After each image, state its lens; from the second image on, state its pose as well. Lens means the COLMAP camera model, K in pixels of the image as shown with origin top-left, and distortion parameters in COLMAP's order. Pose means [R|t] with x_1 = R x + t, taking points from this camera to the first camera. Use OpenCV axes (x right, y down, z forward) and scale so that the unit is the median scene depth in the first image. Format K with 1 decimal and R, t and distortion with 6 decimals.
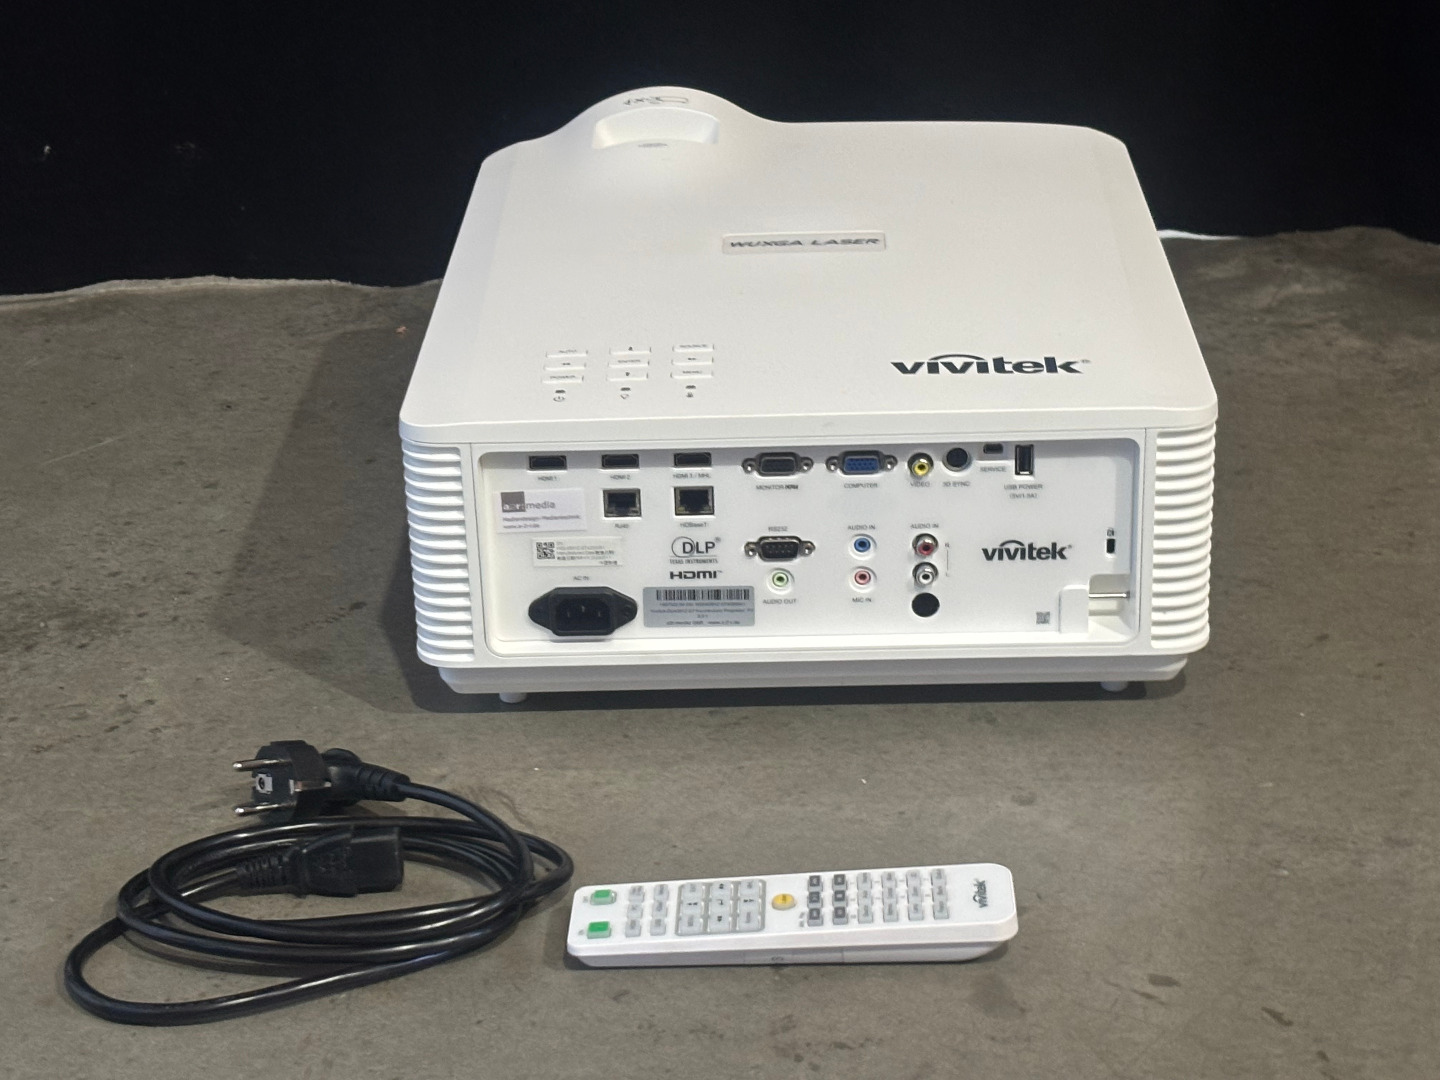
lens RADIAL K [[2999.4, 0, 749.7], [0, 2999.4, 607.4], [0, 0, 1]] dist [0.130304, 0.000000]
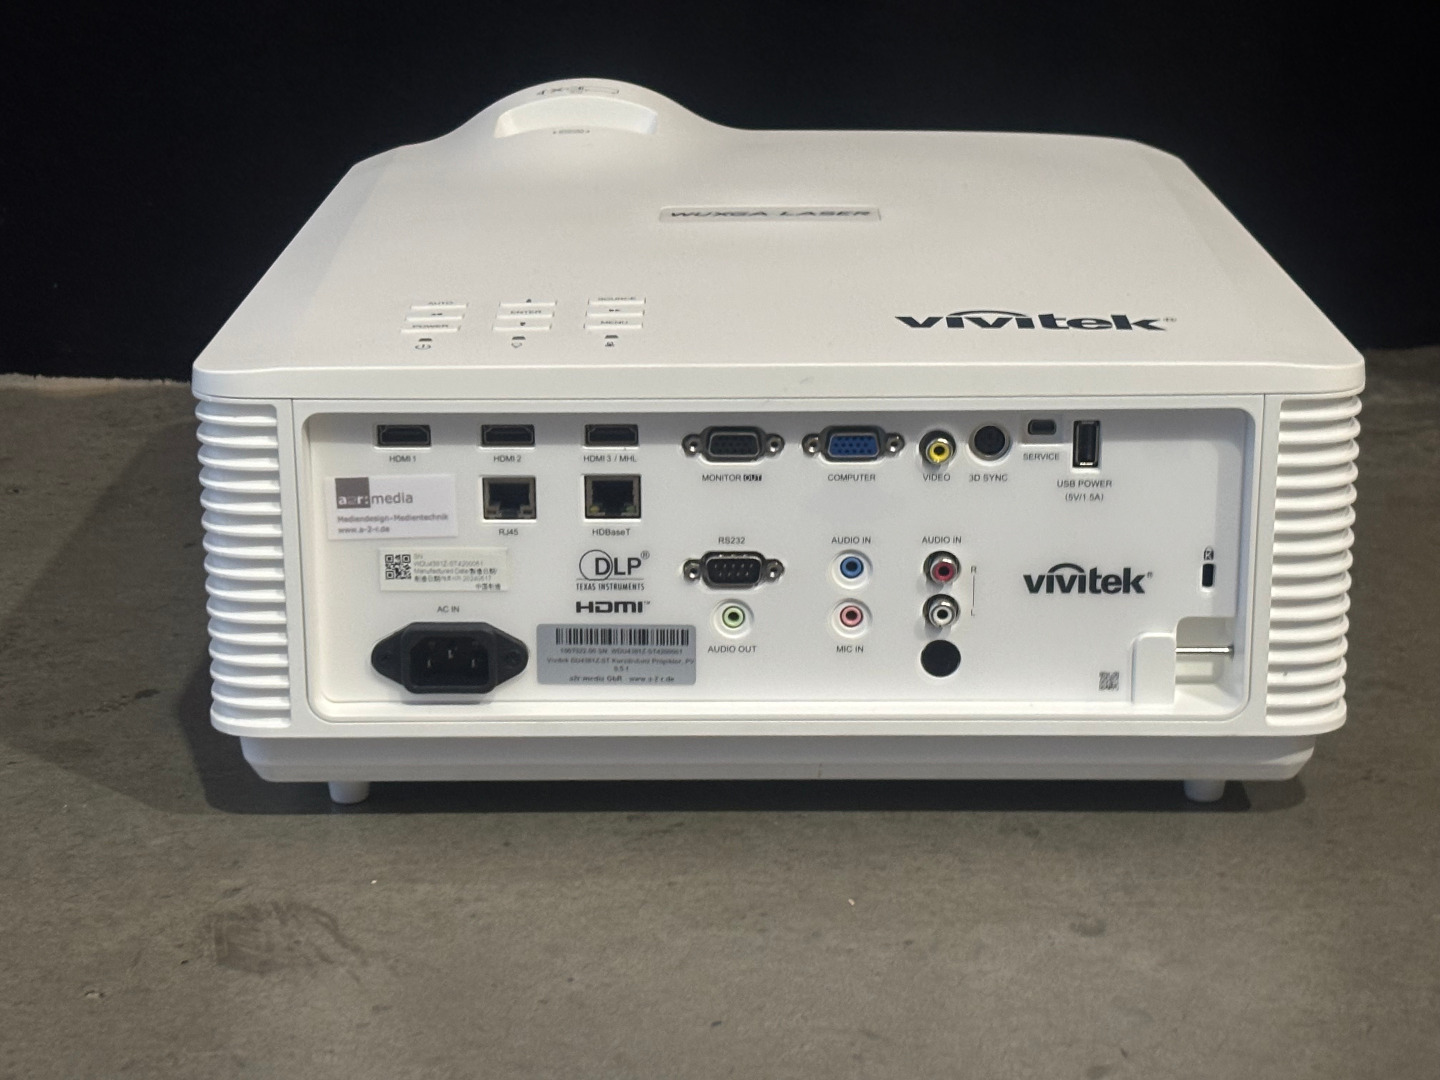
lens RADIAL K [[2999.4, 0, 706.6], [0, 2999.4, 589.7], [0, 0, 1]] dist [0.130304, 0.000000]
pose [[0.999783, 0.019580, 0.007068, -0.001135], [-0.018431, 0.990445, -0.136674, 0.080247], [-0.009676, 0.136514, 0.990591, 0.308249]]
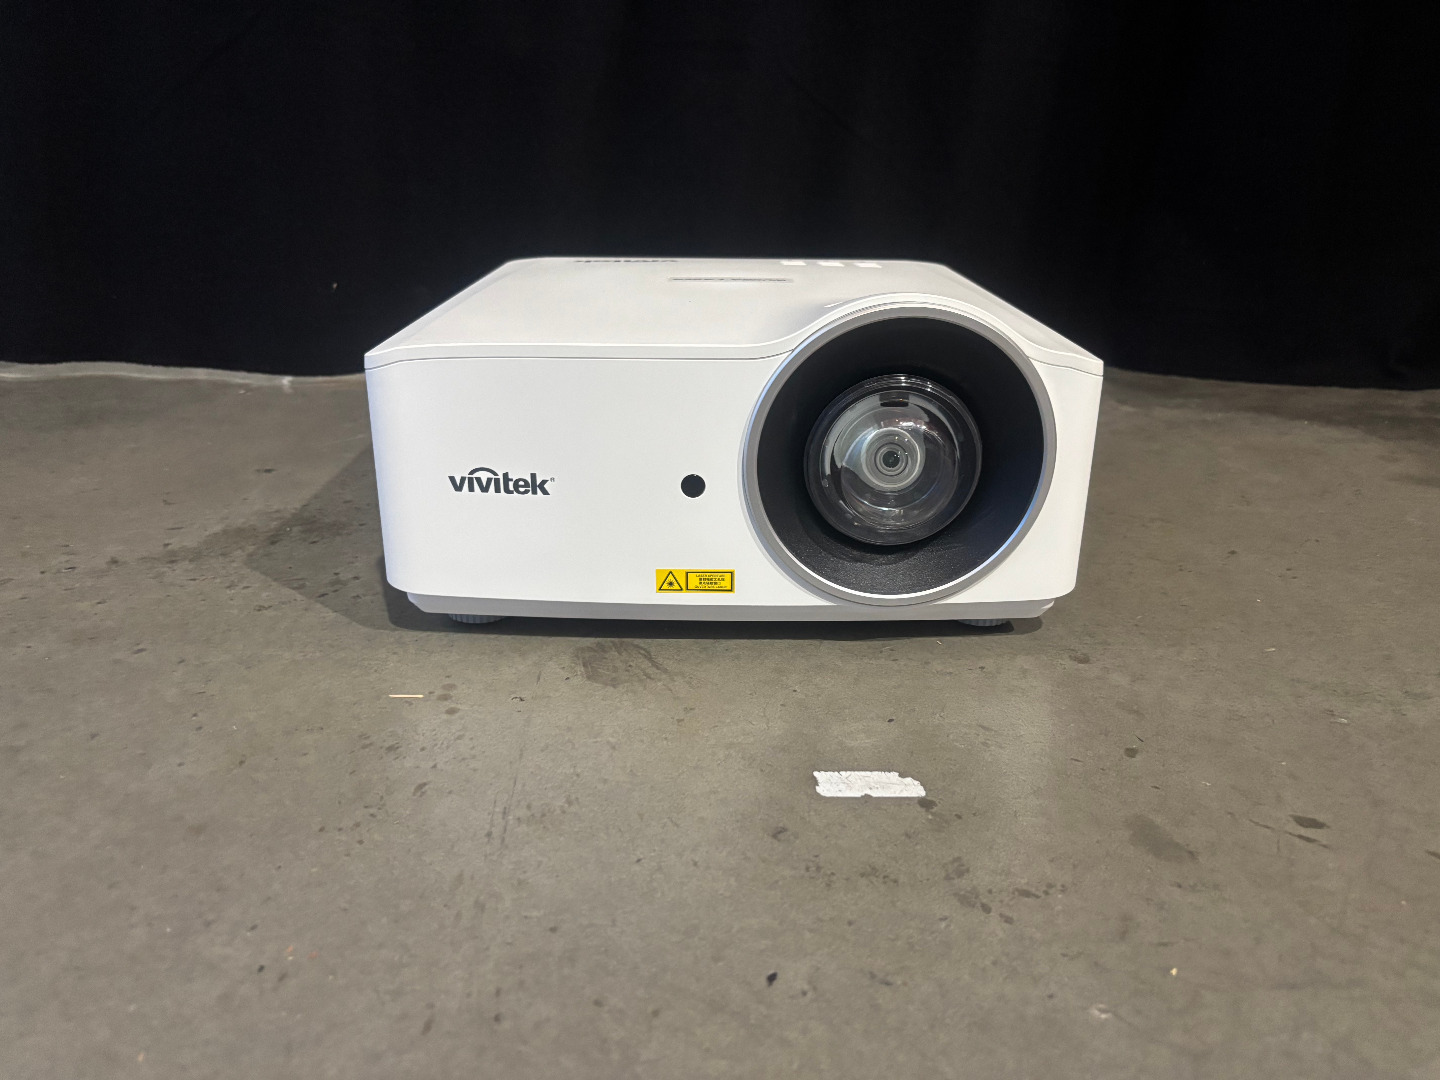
lens RADIAL K [[1118.9, 0, 722.3], [0, 1118.9, 549.1], [0, 0, 1]] dist [0.007792, -0.022190]
pose [[0.998358, 0.023198, 0.052379, -0.072555], [-0.019038, 0.996727, -0.078563, 0.056689], [-0.054030, 0.077437, 0.995532, 0.545198]]
